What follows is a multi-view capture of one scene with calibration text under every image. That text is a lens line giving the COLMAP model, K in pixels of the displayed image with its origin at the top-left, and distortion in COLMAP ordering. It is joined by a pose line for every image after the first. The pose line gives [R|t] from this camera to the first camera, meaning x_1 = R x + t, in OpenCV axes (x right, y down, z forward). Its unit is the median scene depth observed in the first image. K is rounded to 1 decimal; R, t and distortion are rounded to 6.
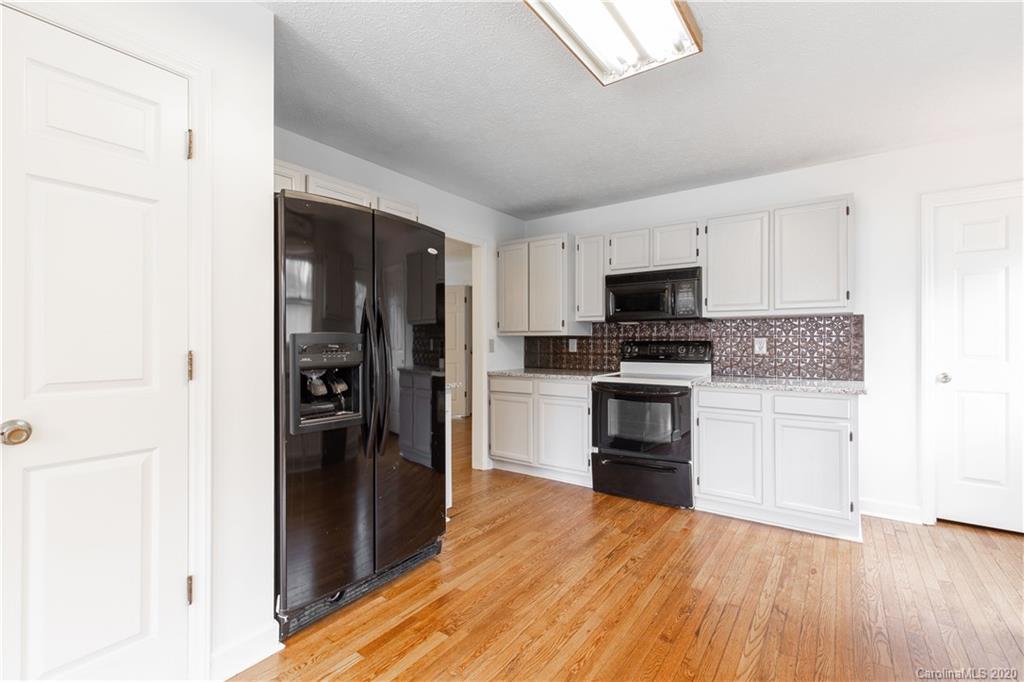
lens RADIAL K [[463.0, 0, 512.7], [0, 463.0, 338.4], [0, 0, 1]] dist [0.005062, -0.002482]
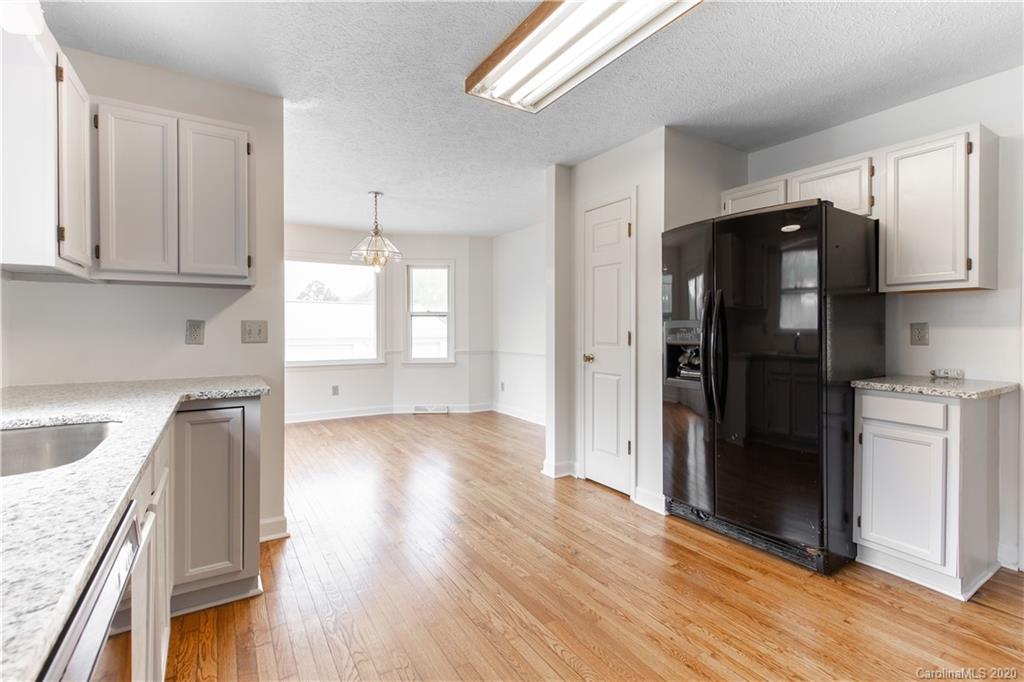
lens RADIAL K [[463.0, 0, 515.0], [0, 463.0, 337.4], [0, 0, 1]] dist [0.005062, -0.002482]
pose [[-0.374888, 0.017921, -0.926897, 0.624612], [0.003203, 0.999832, 0.018036, 0.007025], [0.927065, 0.003792, -0.374882, 0.585228]]
